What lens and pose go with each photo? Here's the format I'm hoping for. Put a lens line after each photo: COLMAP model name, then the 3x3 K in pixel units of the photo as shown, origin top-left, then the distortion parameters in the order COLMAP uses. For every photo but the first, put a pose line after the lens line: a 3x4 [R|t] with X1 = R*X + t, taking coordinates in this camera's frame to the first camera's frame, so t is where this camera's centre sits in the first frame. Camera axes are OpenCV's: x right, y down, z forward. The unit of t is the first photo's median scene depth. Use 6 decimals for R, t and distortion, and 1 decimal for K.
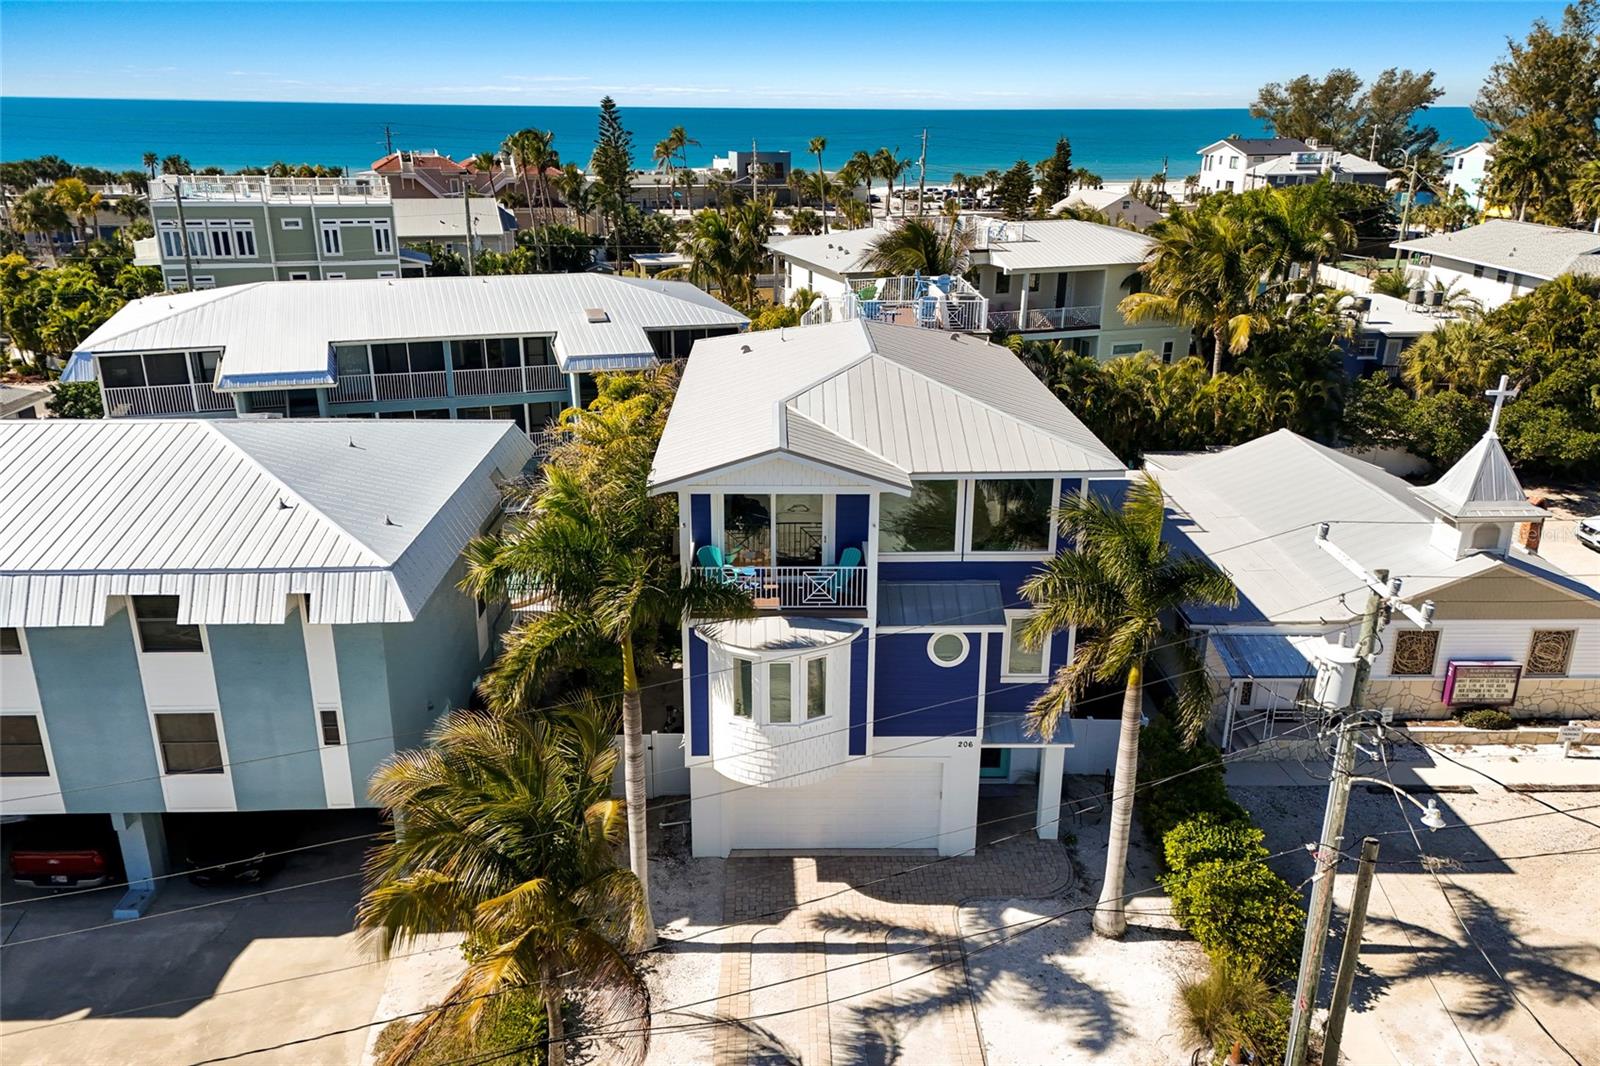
lens RADIAL K [[1175.4, 0, 800.0], [0, 1175.4, 533.0], [0, 0, 1]] dist [0.128265, -0.119147]
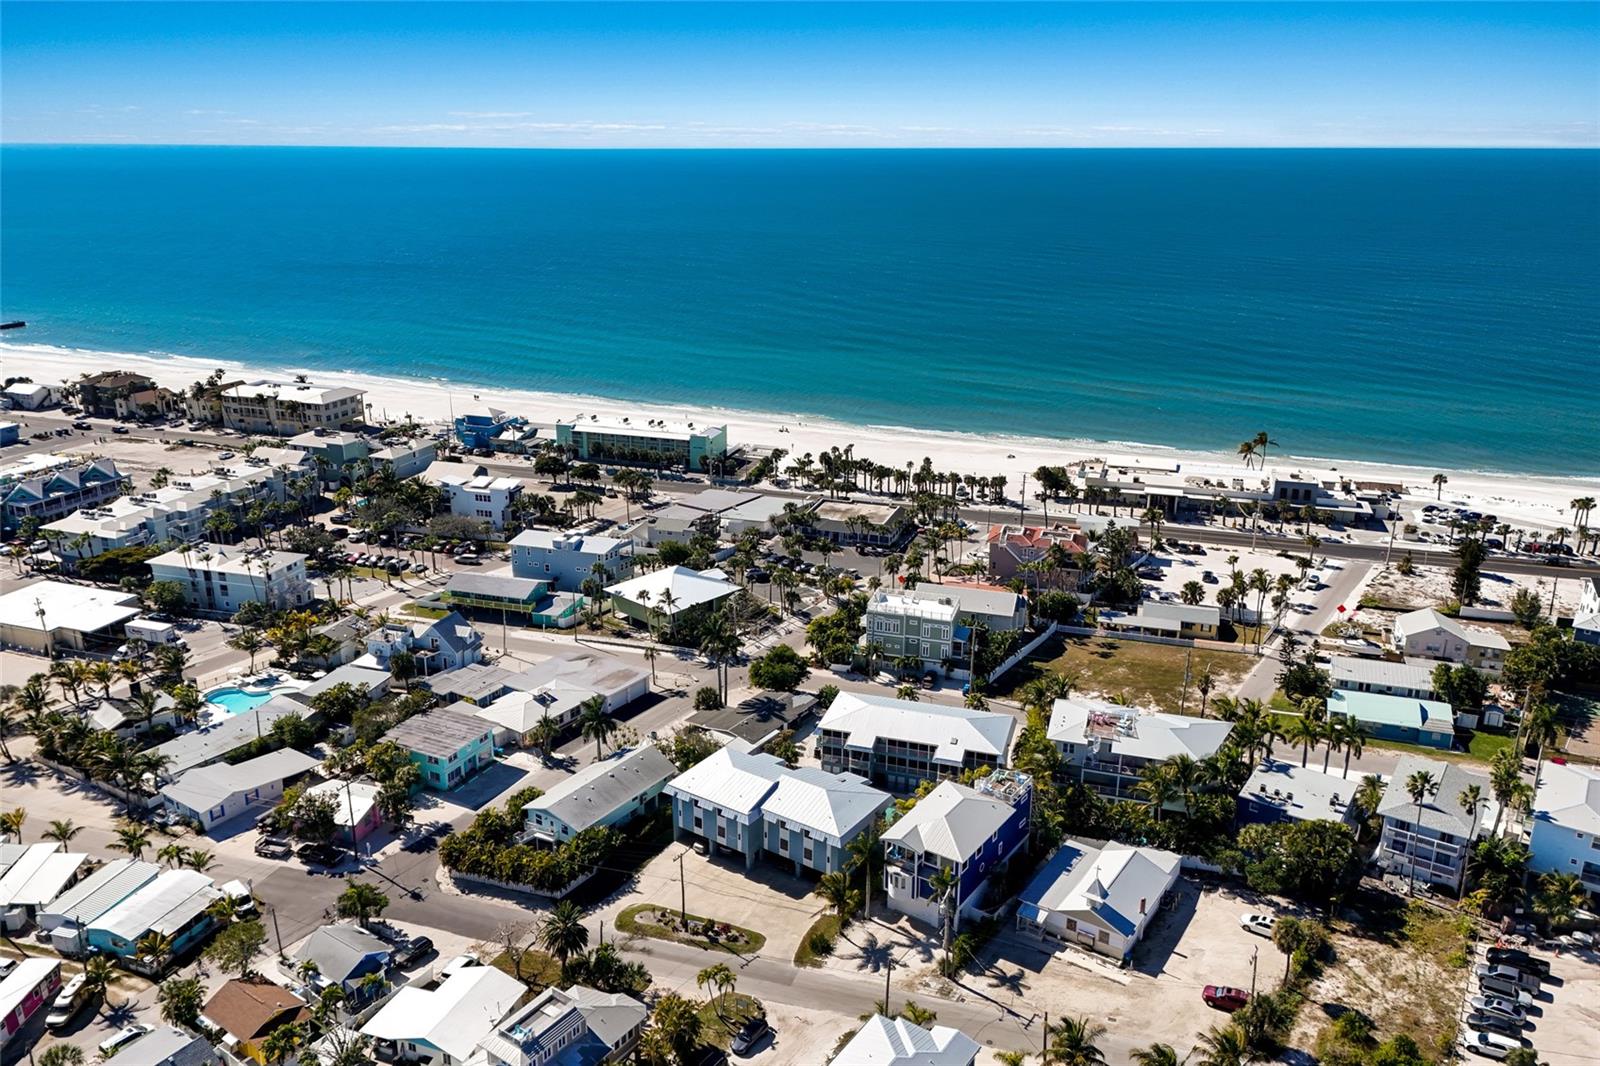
lens RADIAL K [[1211.3, 0, 800.0], [0, 1211.3, 533.0], [0, 0, 1]] dist [0.106435, -0.110187]
pose [[0.811532, 0.180662, -0.555677, 2.345998], [-0.195342, 0.980167, 0.033388, -1.468685], [0.550688, 0.081452, 0.830727, -3.857495]]
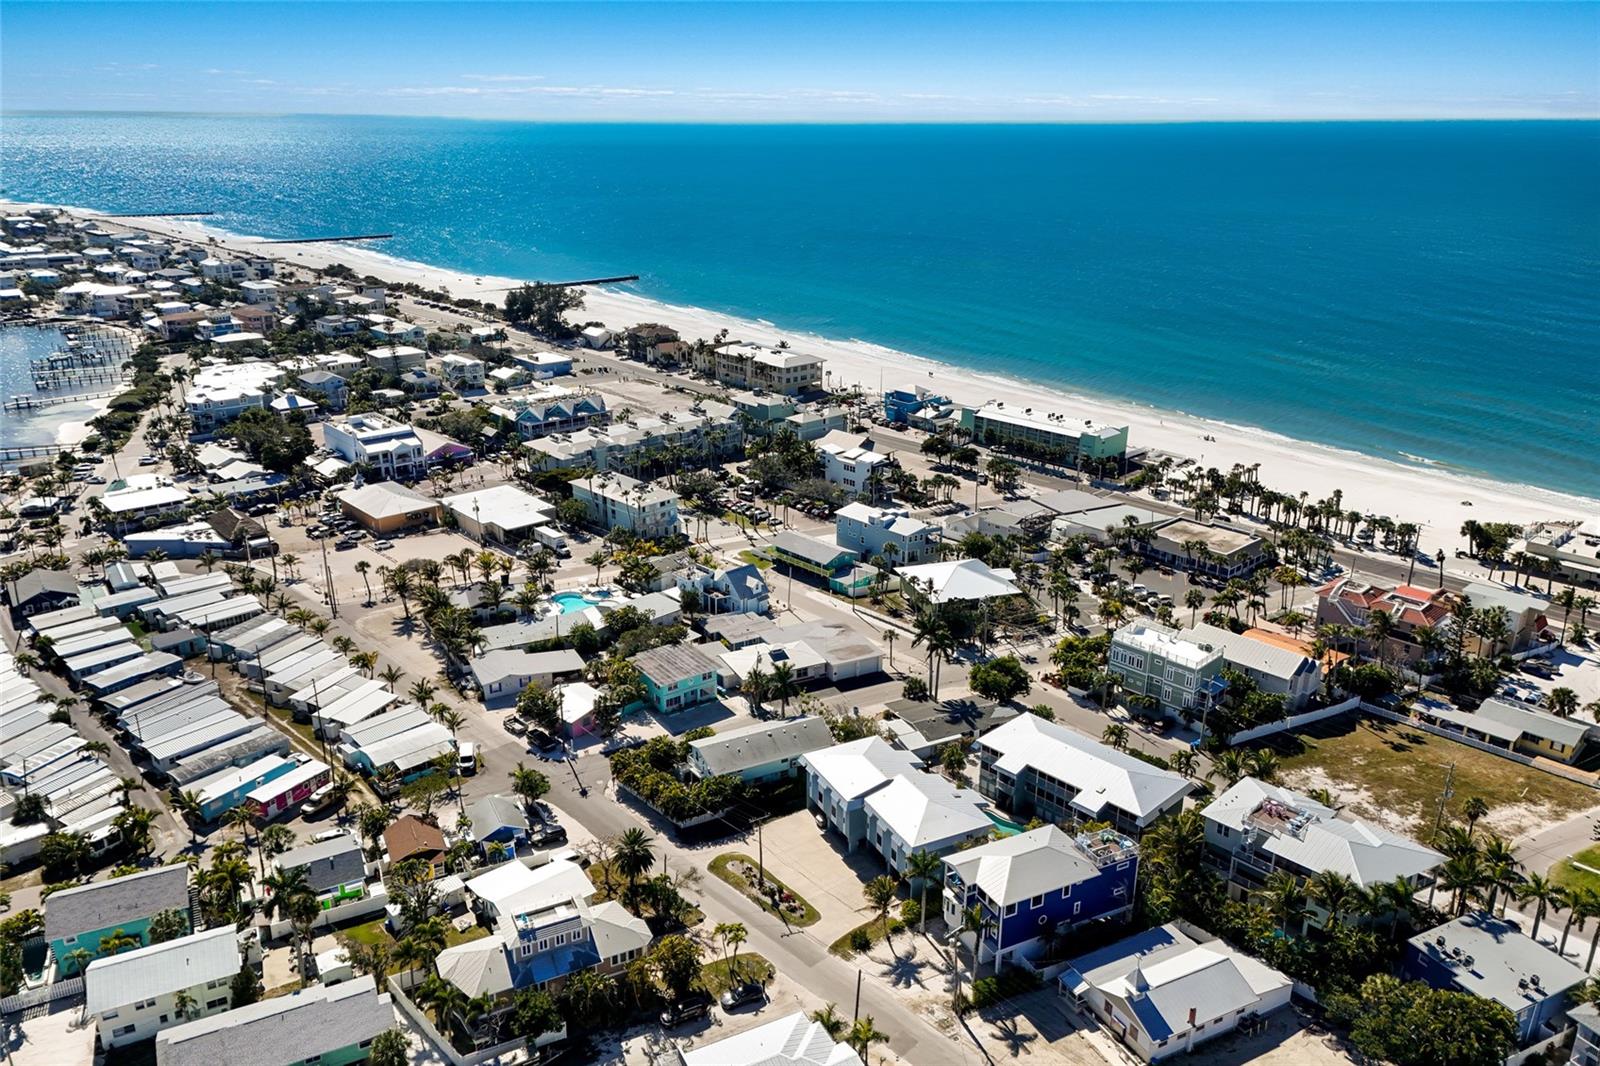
lens RADIAL K [[1175.4, 0, 800.0], [0, 1175.4, 533.0], [0, 0, 1]] dist [0.128265, -0.119147]
pose [[0.432934, 0.303612, -0.848757, 3.650580], [-0.305739, 0.935217, 0.178589, -2.140087], [0.847993, 0.182180, 0.497713, -2.498383]]
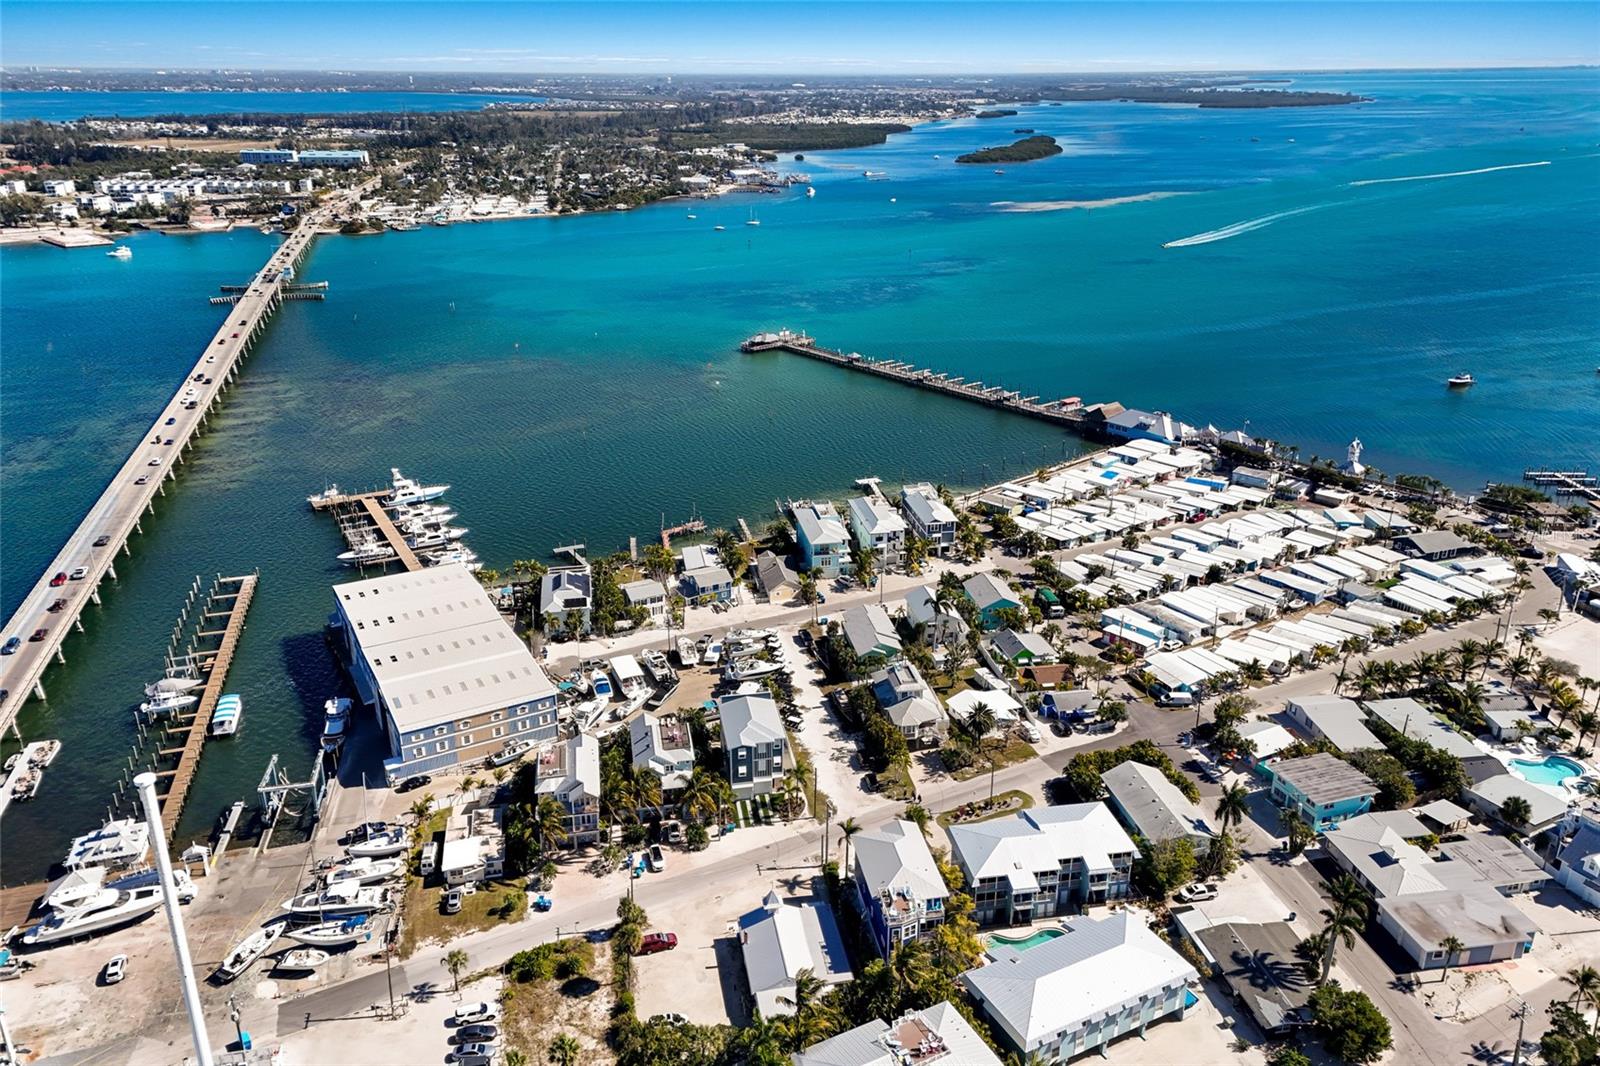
lens RADIAL K [[1175.4, 0, 800.0], [0, 1175.4, 533.0], [0, 0, 1]] dist [0.128265, -0.119147]
pose [[-0.988121, 0.048775, -0.145734, 1.396166], [-0.057474, 0.762196, 0.644789, -5.440243], [0.142528, 0.645506, -0.750339, 4.708856]]
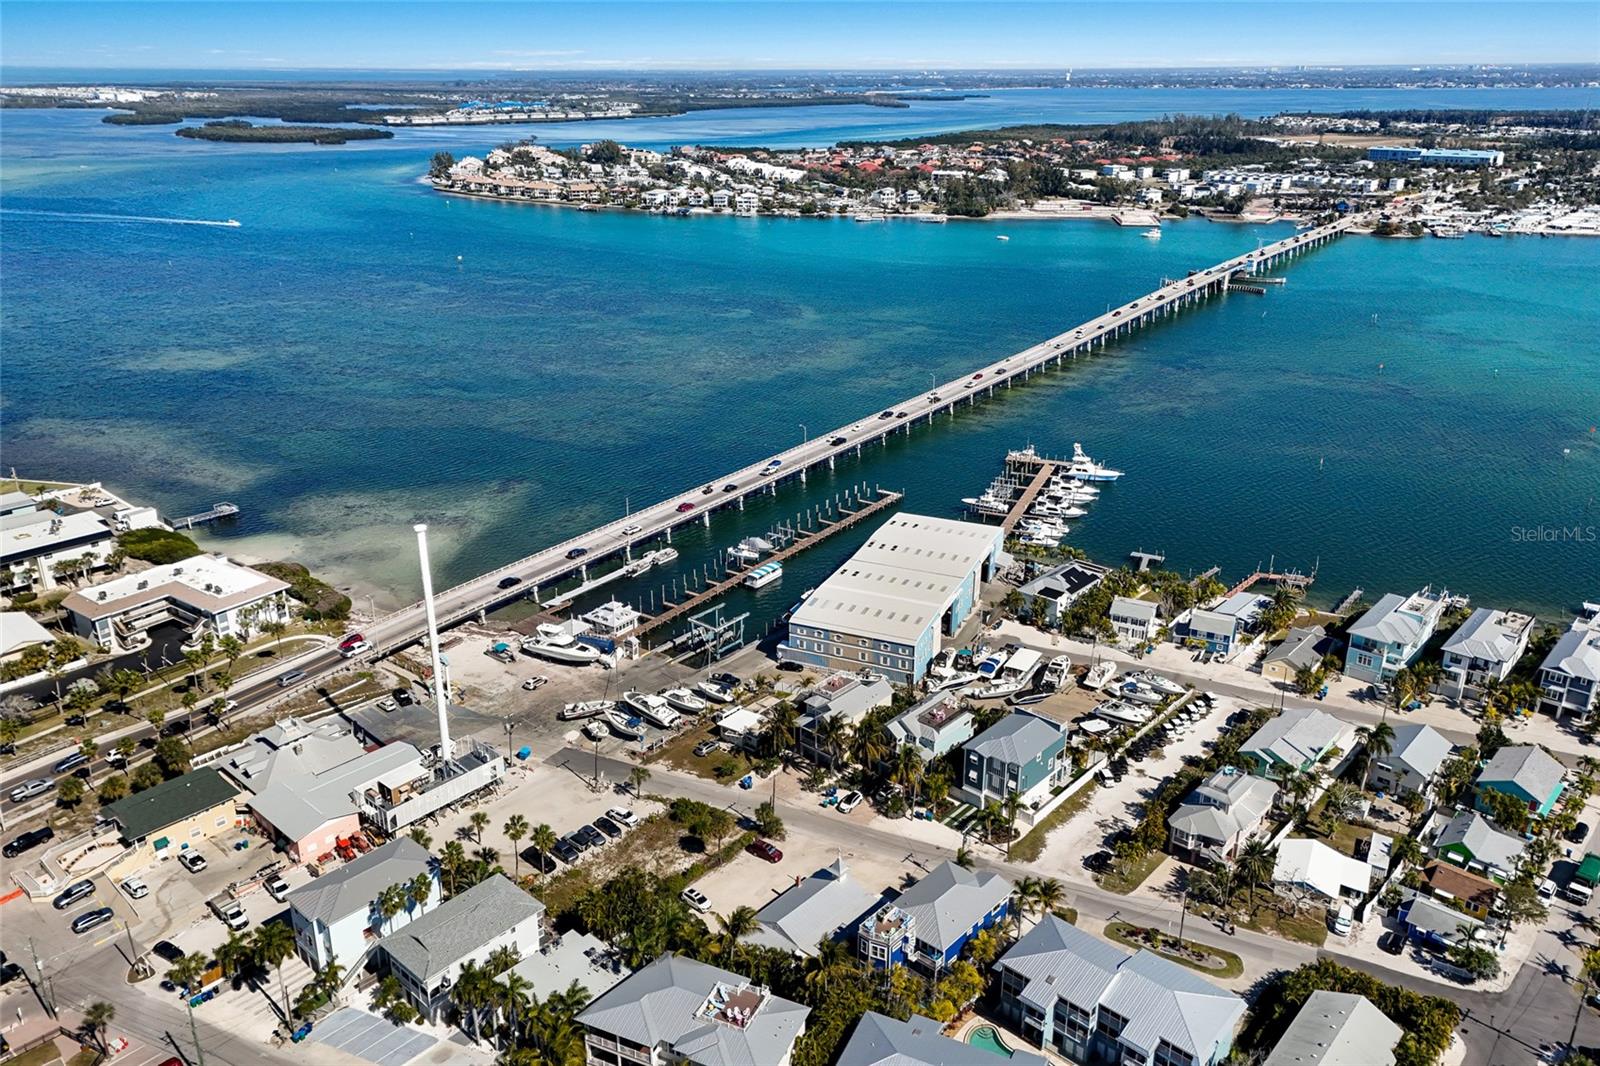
lens RADIAL K [[1175.4, 0, 800.0], [0, 1175.4, 533.0], [0, 0, 1]] dist [0.128265, -0.119147]
pose [[-0.729453, -0.259324, 0.632969, -2.681595], [0.217651, 0.789265, 0.574185, -5.175969], [-0.648480, 0.556607, -0.519289, 3.767987]]
